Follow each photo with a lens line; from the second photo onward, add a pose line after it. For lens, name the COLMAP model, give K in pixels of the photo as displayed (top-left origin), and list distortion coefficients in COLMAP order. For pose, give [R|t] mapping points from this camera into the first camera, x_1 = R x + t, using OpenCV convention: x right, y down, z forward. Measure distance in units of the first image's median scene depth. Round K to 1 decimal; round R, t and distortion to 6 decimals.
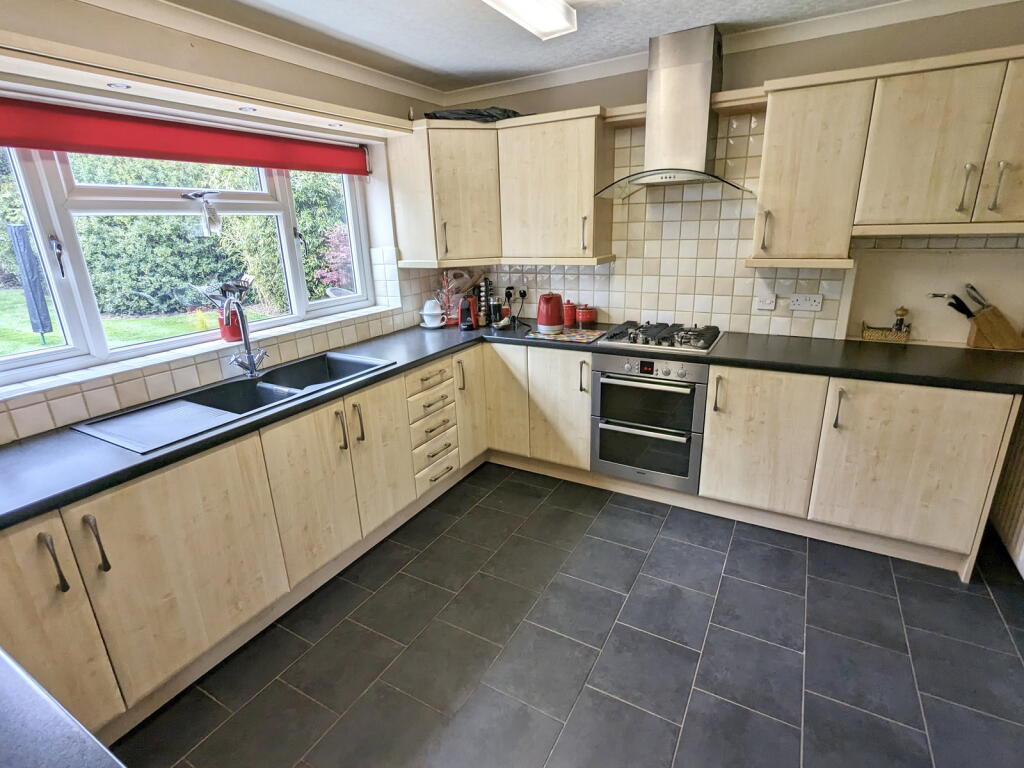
lens RADIAL K [[504.8, 0, 512.9], [0, 504.8, 382.3], [0, 0, 1]] dist [-0.003252, -0.001233]
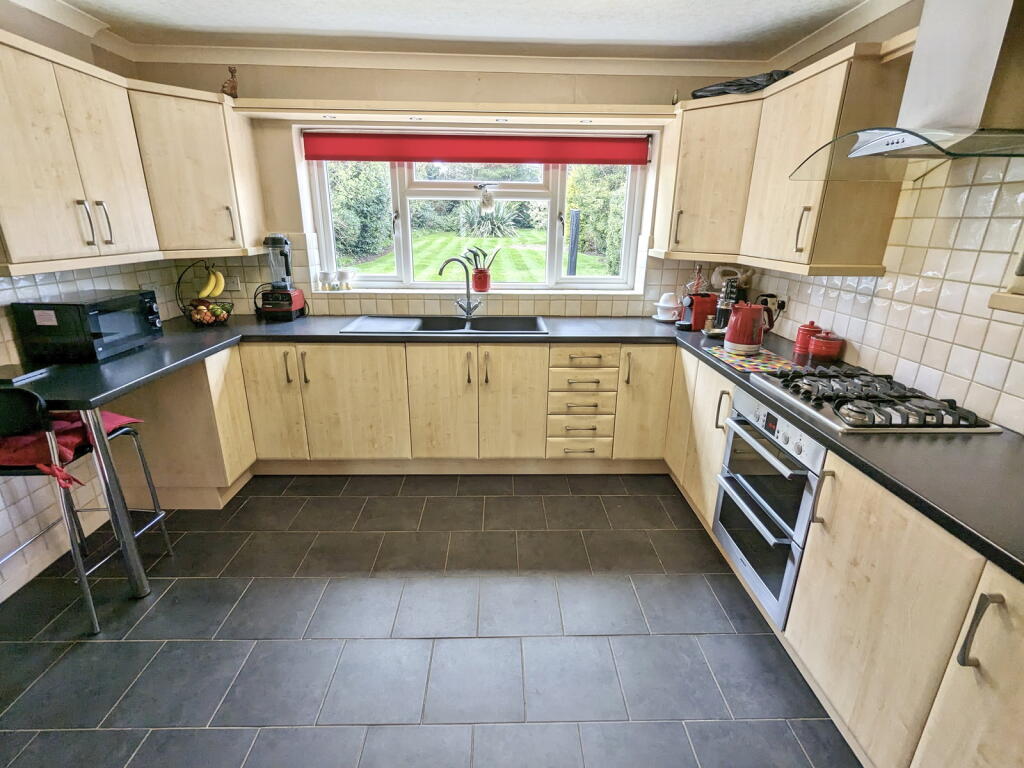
lens RADIAL K [[484.8, 0, 512.4], [0, 484.8, 384.4], [0, 0, 1]] dist [-0.002695, -0.000501]
pose [[0.512699, 0.308028, -0.801410, 0.539994], [-0.284125, 0.941704, 0.180183, -0.089408], [0.810193, 0.135321, 0.570329, 0.283702]]
